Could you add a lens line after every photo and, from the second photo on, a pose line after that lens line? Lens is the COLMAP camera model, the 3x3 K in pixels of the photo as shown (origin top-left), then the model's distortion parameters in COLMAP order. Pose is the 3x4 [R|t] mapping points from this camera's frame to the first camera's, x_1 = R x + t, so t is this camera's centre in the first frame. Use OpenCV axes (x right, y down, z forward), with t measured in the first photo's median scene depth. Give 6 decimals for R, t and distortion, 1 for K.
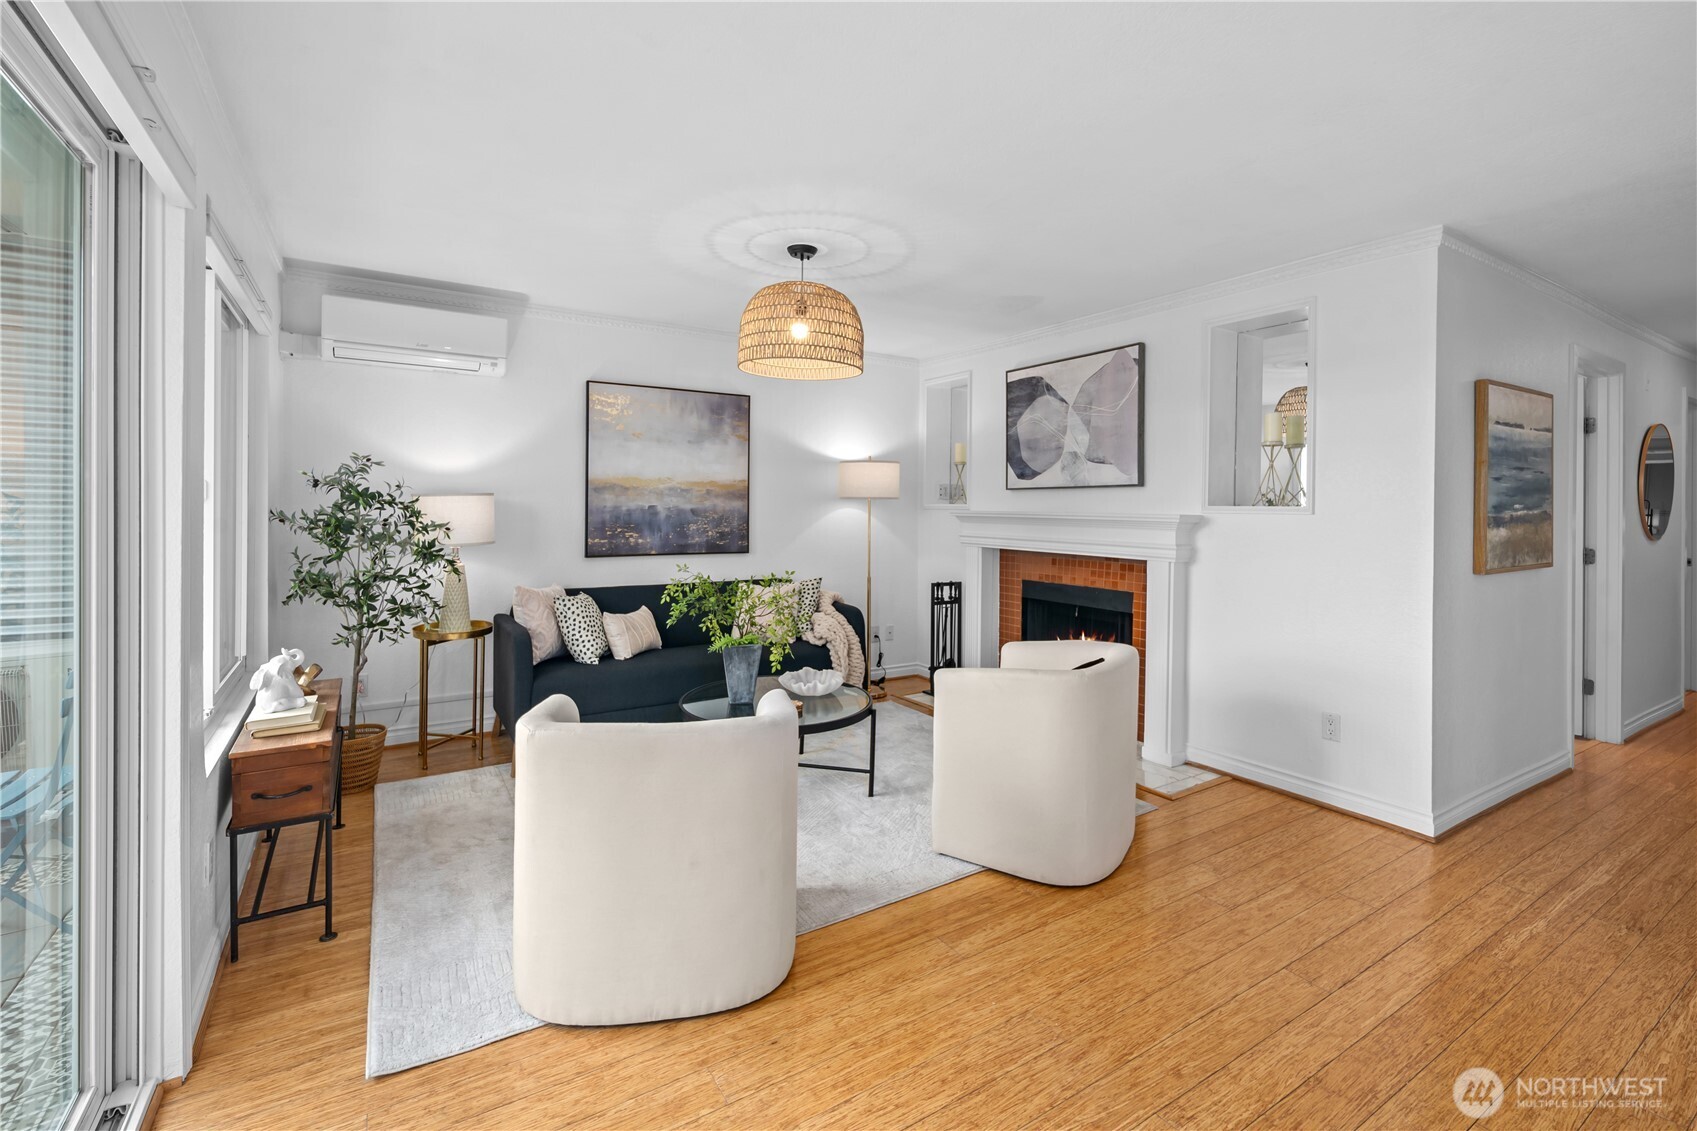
lens RADIAL K [[754.4, 0, 854.1], [0, 754.4, 511.1], [0, 0, 1]] dist [0.002794, -0.000533]
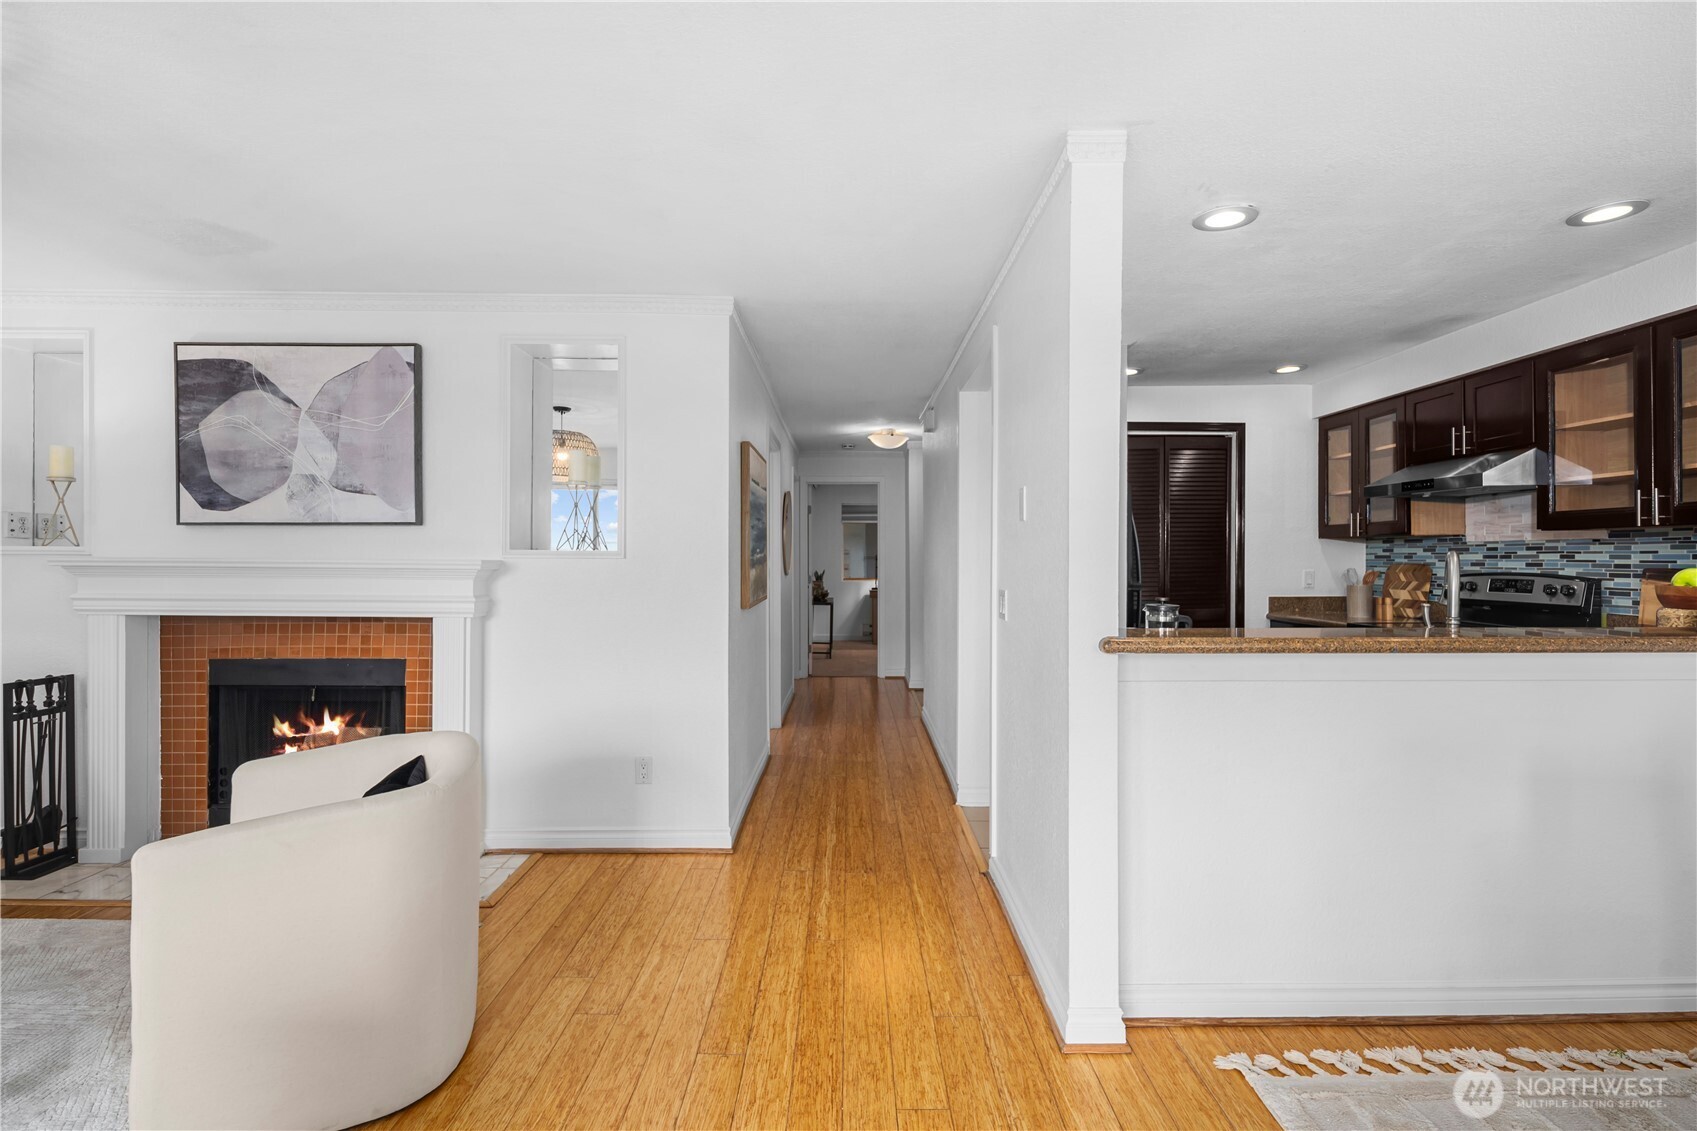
lens RADIAL K [[756.2, 0, 856.2], [0, 756.2, 561.6], [0, 0, 1]] dist [0.003066, -0.000497]
pose [[0.528671, -0.011958, 0.848743, -0.053945], [0.005114, 0.999927, 0.010903, -0.000589], [-0.848812, -0.001423, 0.528694, 0.185867]]
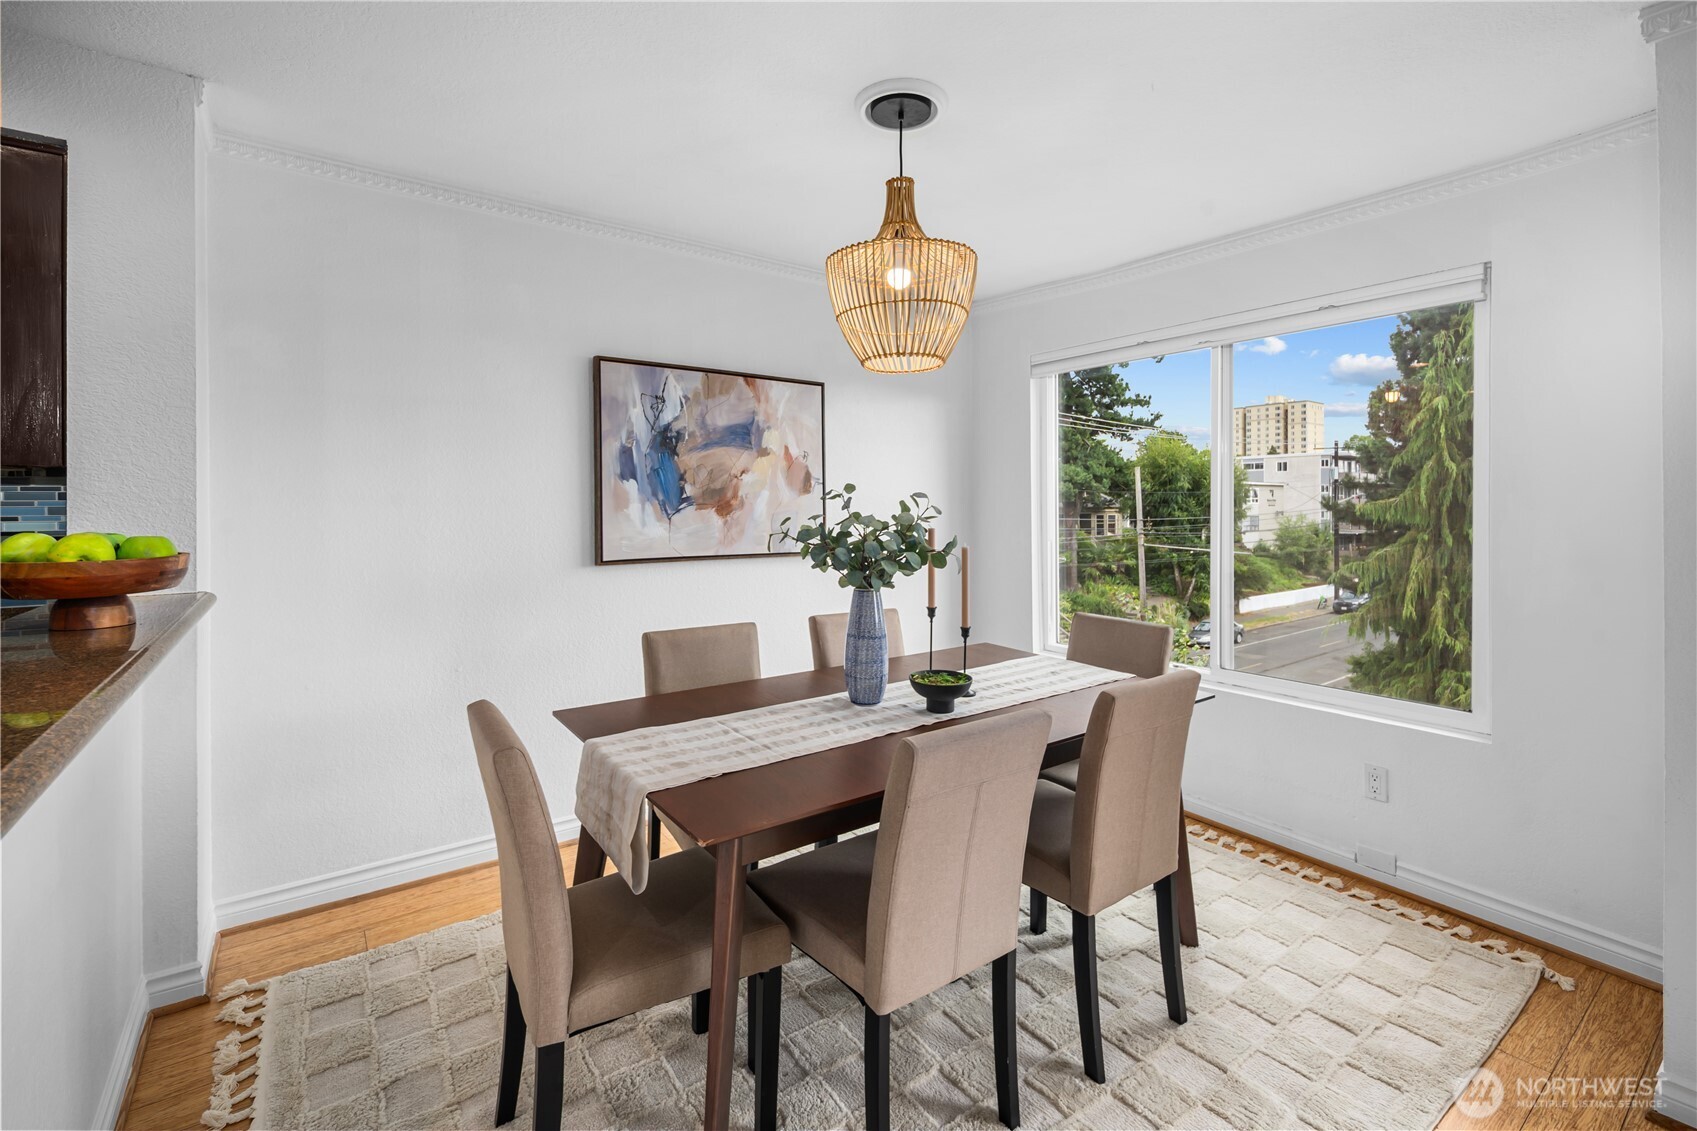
lens RADIAL K [[747.8, 0, 852.1], [0, 747.8, 511.6], [0, 0, 1]] dist [0.002121, -0.000256]
pose [[-0.997294, -0.004697, -0.073366, 0.371923], [-0.005053, 0.999976, 0.004668, -0.000094], [0.073342, 0.005026, -0.997294, 0.327868]]
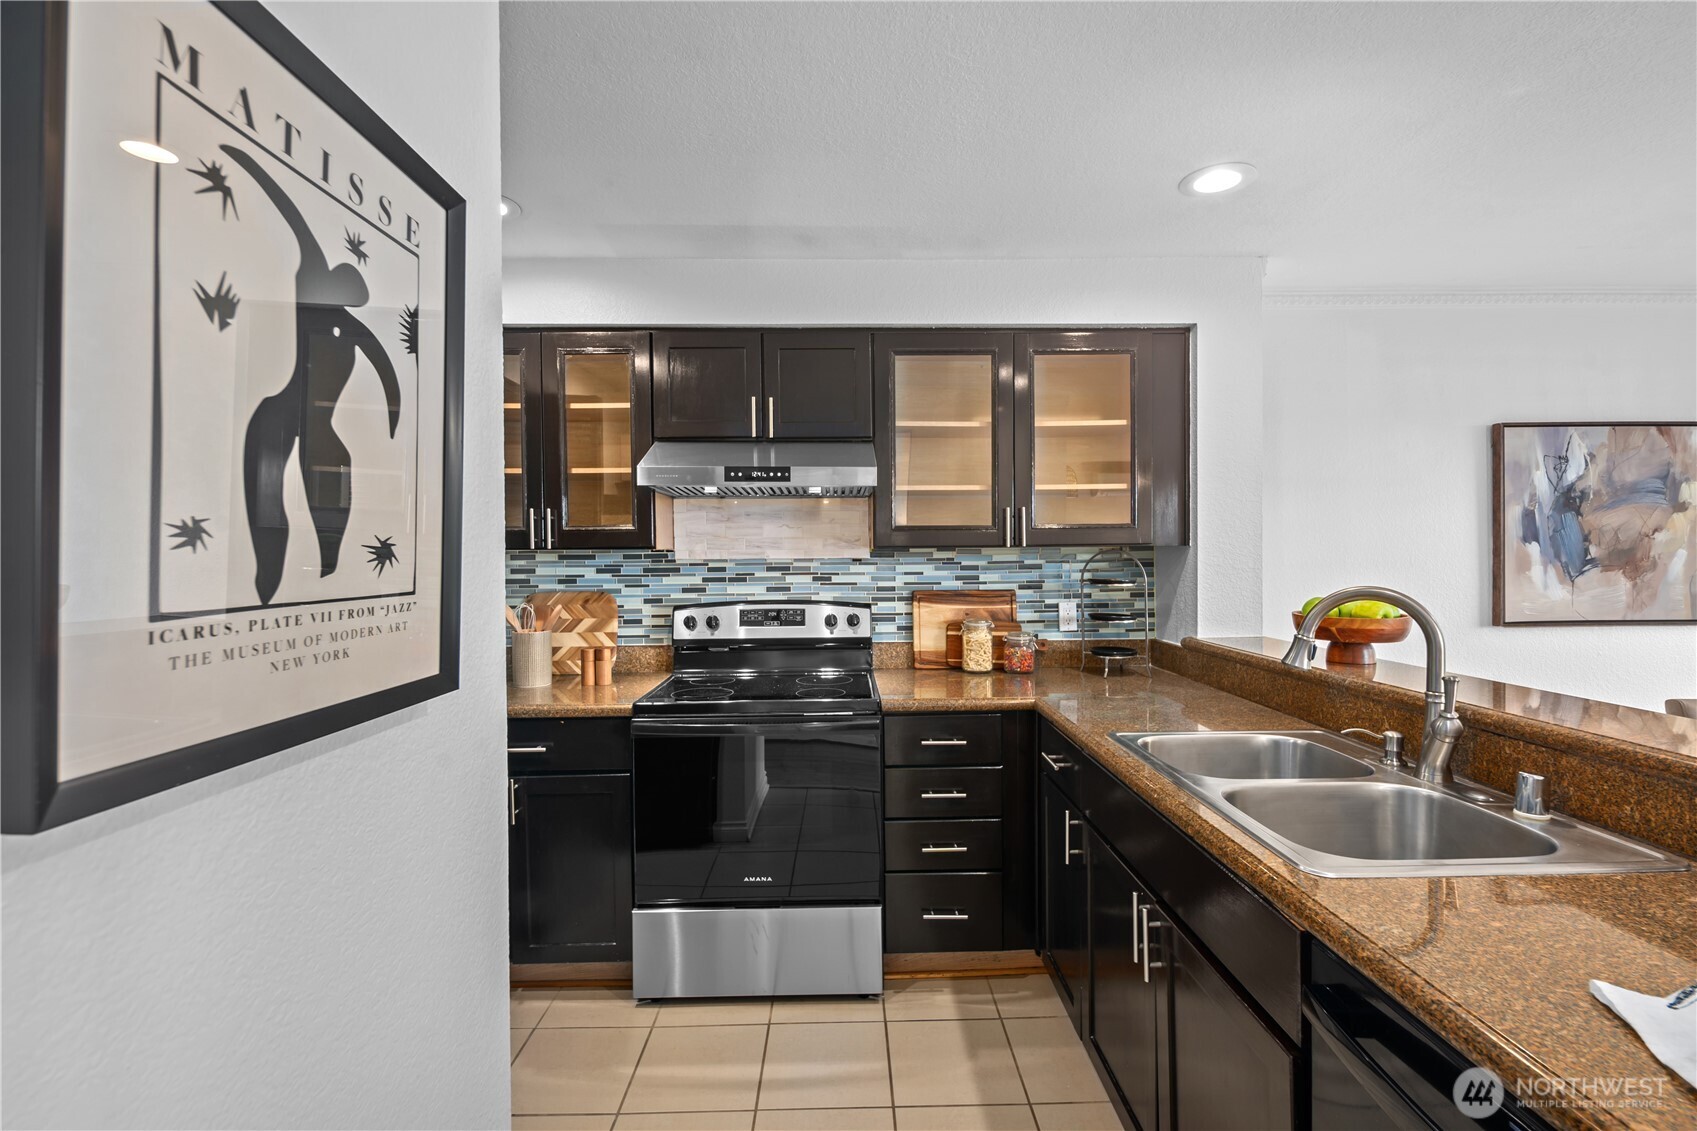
lens RADIAL K [[749.8, 0, 850.7], [0, 749.8, 558.7], [0, 0, 1]] dist [-0.000710, -0.000333]
pose [[-0.851995, -0.002001, 0.523546, 0.718469], [0.002433, 0.999967, 0.007782, -0.017862], [-0.523544, 0.007904, -0.851962, 0.559910]]
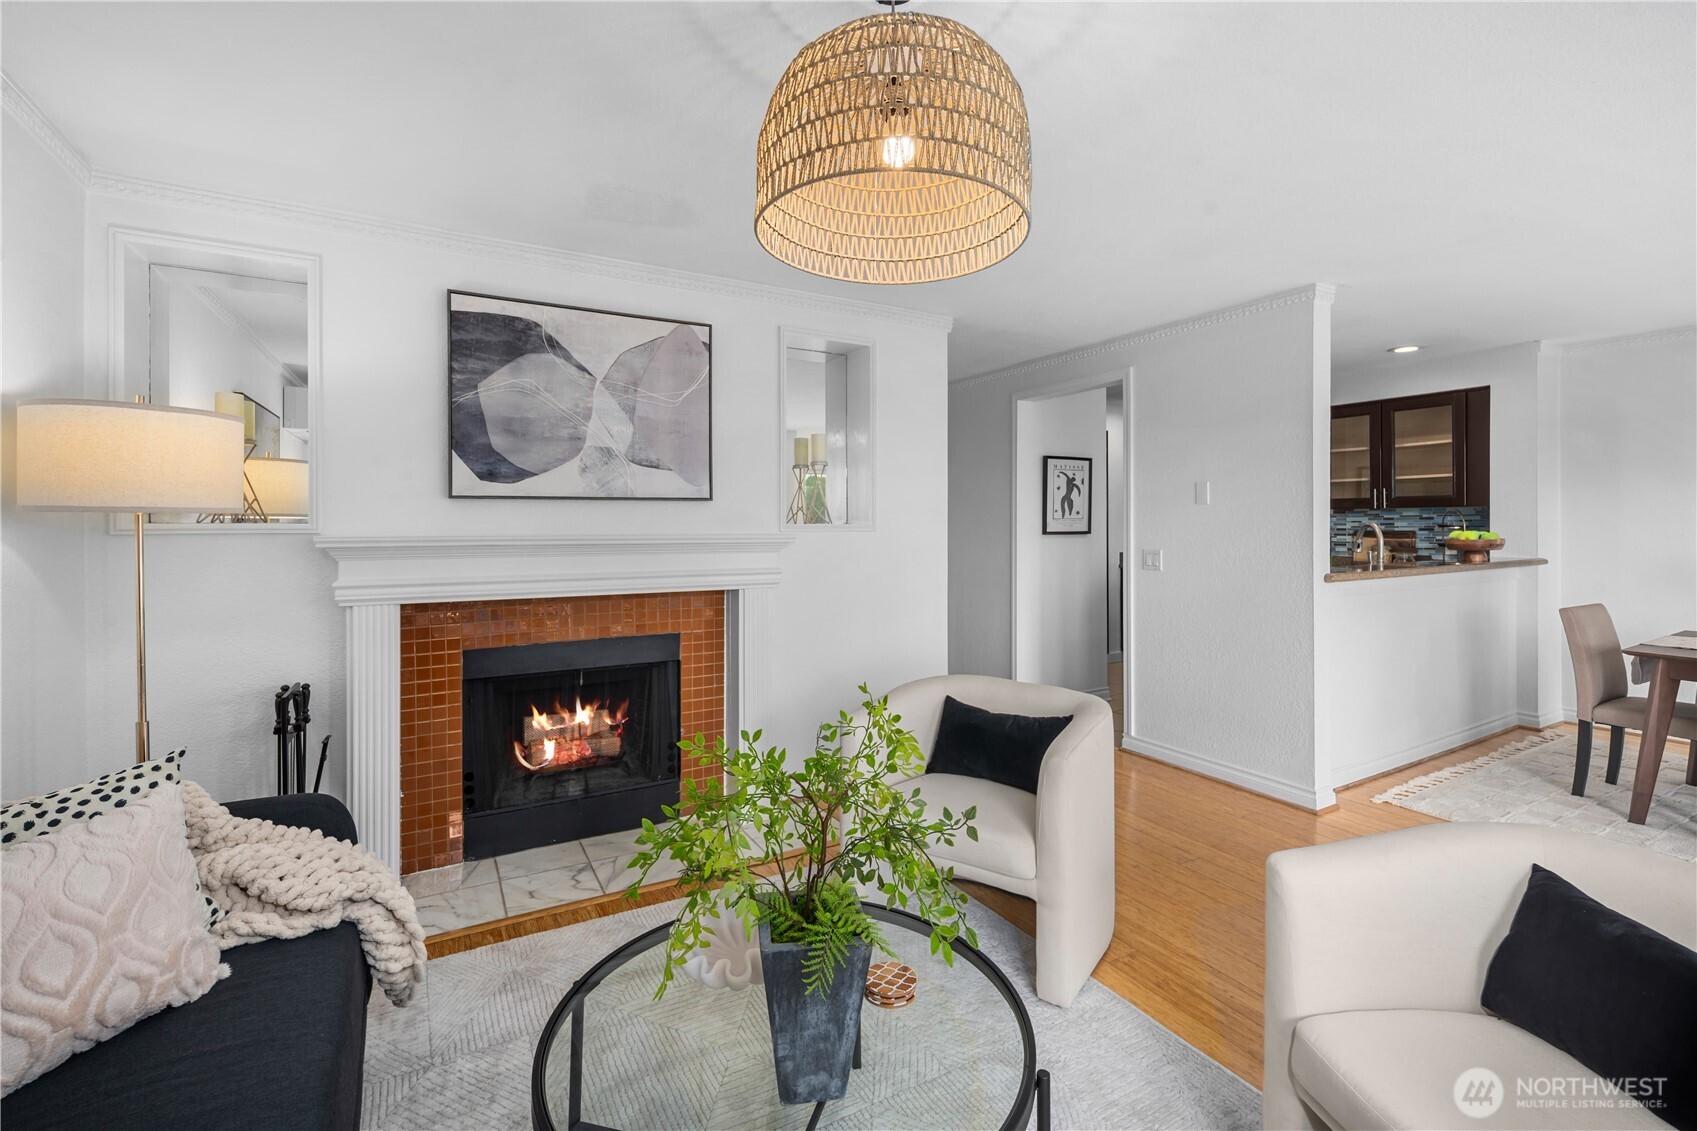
lens RADIAL K [[747.9, 0, 851.8], [0, 747.9, 521.8], [0, 0, 1]] dist [0.002598, -0.000522]
pose [[0.041910, -0.006533, 0.999100, -0.423195], [0.007540, 0.999952, 0.006222, -0.013600], [-0.999093, 0.007273, 0.041957, 0.808998]]
